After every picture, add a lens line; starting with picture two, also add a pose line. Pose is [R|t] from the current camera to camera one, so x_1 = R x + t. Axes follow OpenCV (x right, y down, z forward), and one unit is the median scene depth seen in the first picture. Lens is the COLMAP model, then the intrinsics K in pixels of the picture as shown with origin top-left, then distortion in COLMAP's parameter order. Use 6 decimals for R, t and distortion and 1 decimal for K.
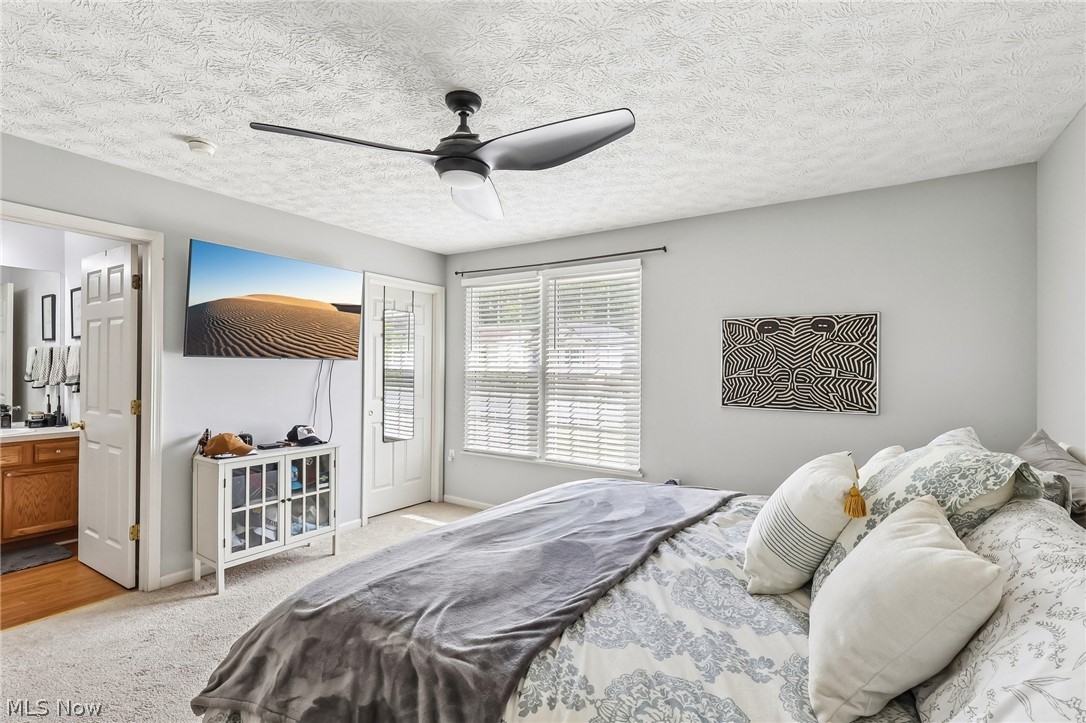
lens RADIAL K [[511.2, 0, 542.4], [0, 511.2, 365.5], [0, 0, 1]] dist [0.001176, -0.000262]
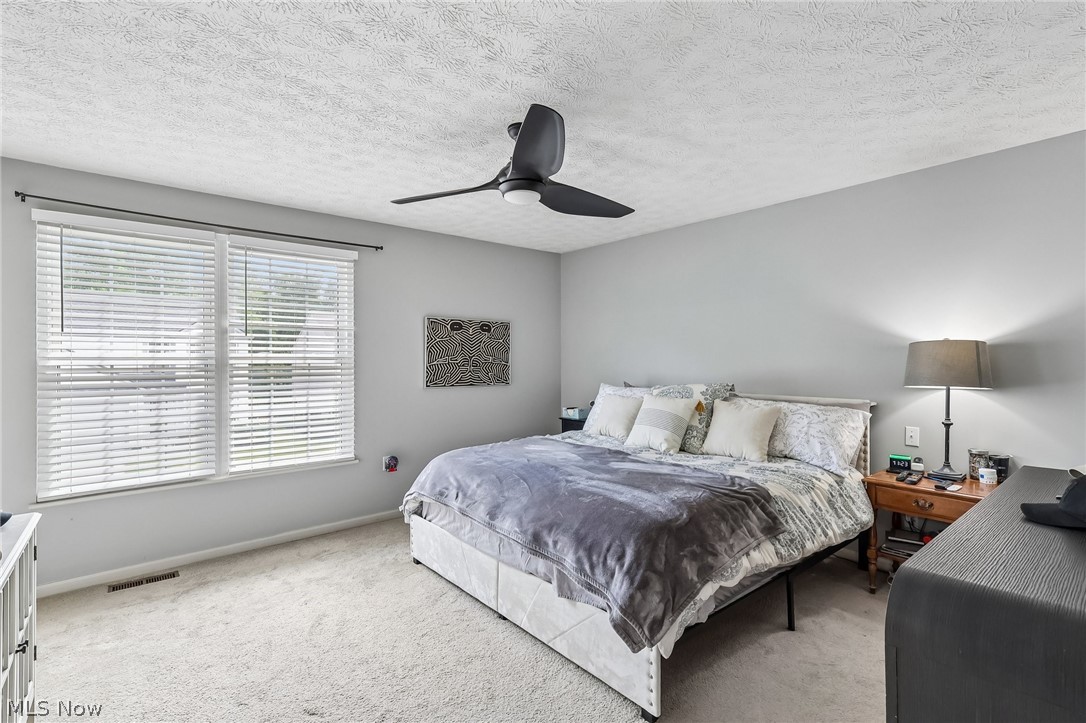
lens RADIAL K [[511.2, 0, 536.8], [0, 511.2, 358.9], [0, 0, 1]] dist [0.001176, -0.000262]
pose [[0.293611, -0.007237, 0.955897, -0.764473], [0.004049, 0.999972, 0.006327, 0.003299], [-0.955916, 0.002013, 0.293632, 0.387435]]
